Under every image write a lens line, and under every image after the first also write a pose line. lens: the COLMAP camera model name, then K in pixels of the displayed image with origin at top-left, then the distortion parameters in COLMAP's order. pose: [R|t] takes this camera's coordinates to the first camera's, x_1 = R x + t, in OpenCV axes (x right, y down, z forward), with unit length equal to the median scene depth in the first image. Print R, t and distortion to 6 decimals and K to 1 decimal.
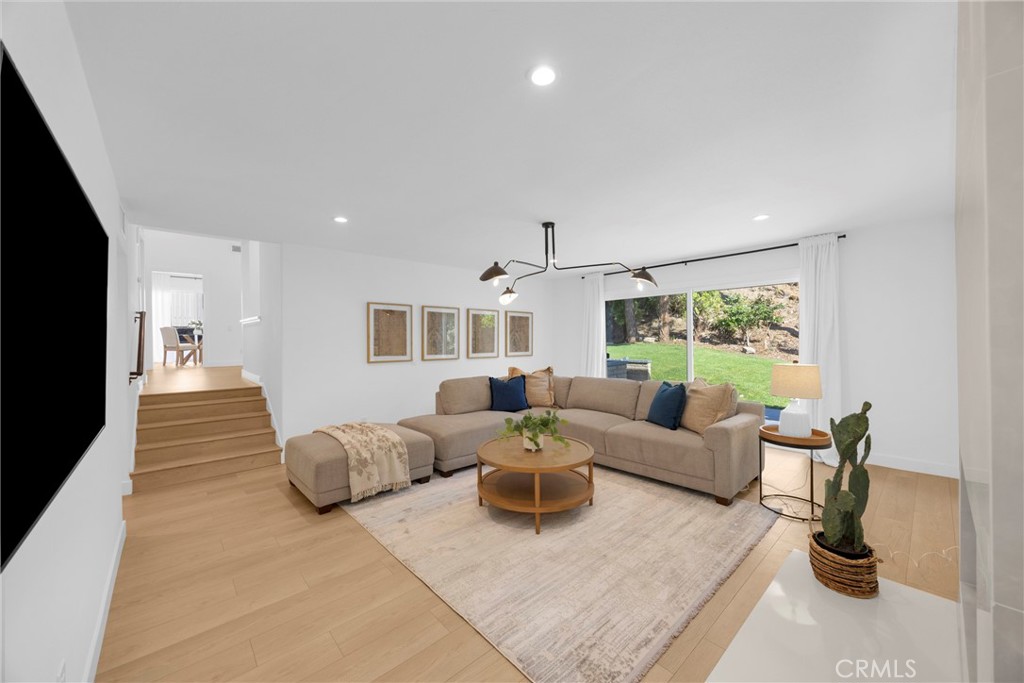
lens RADIAL K [[389.3, 0, 512.7], [0, 389.3, 340.1], [0, 0, 1]] dist [0.003759, 0.000100]
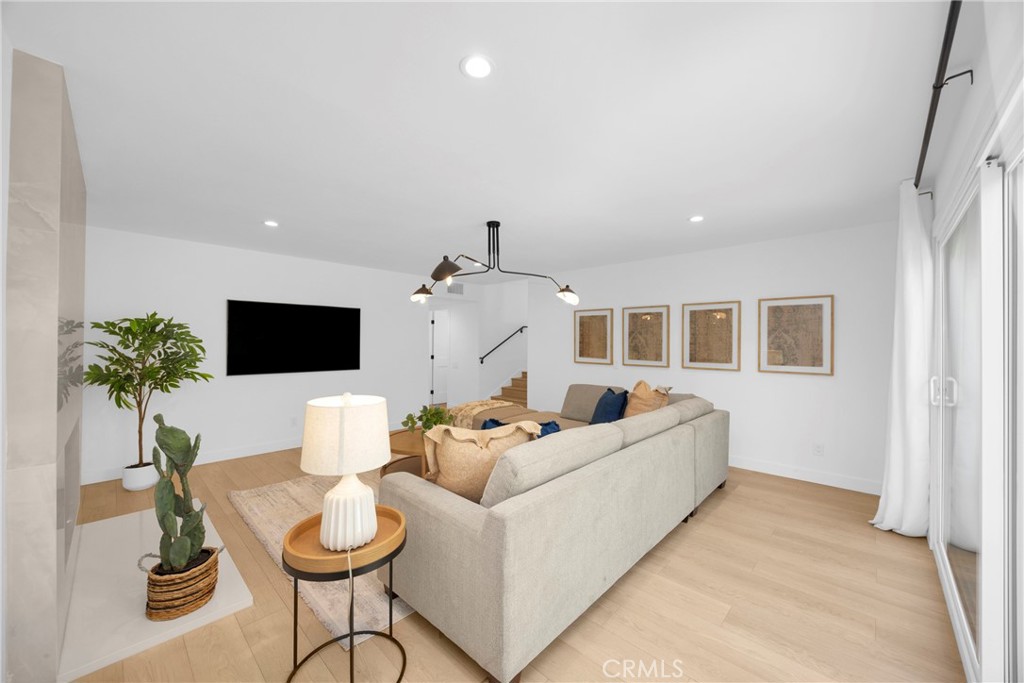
lens RADIAL K [[389.3, 0, 504.6], [0, 389.3, 337.6], [0, 0, 1]] dist [0.003759, 0.000100]
pose [[0.078122, -0.007280, -0.996917, 0.699005], [-0.010258, 0.999915, -0.008105, -0.004431], [0.996891, 0.010860, 0.078041, 0.631994]]
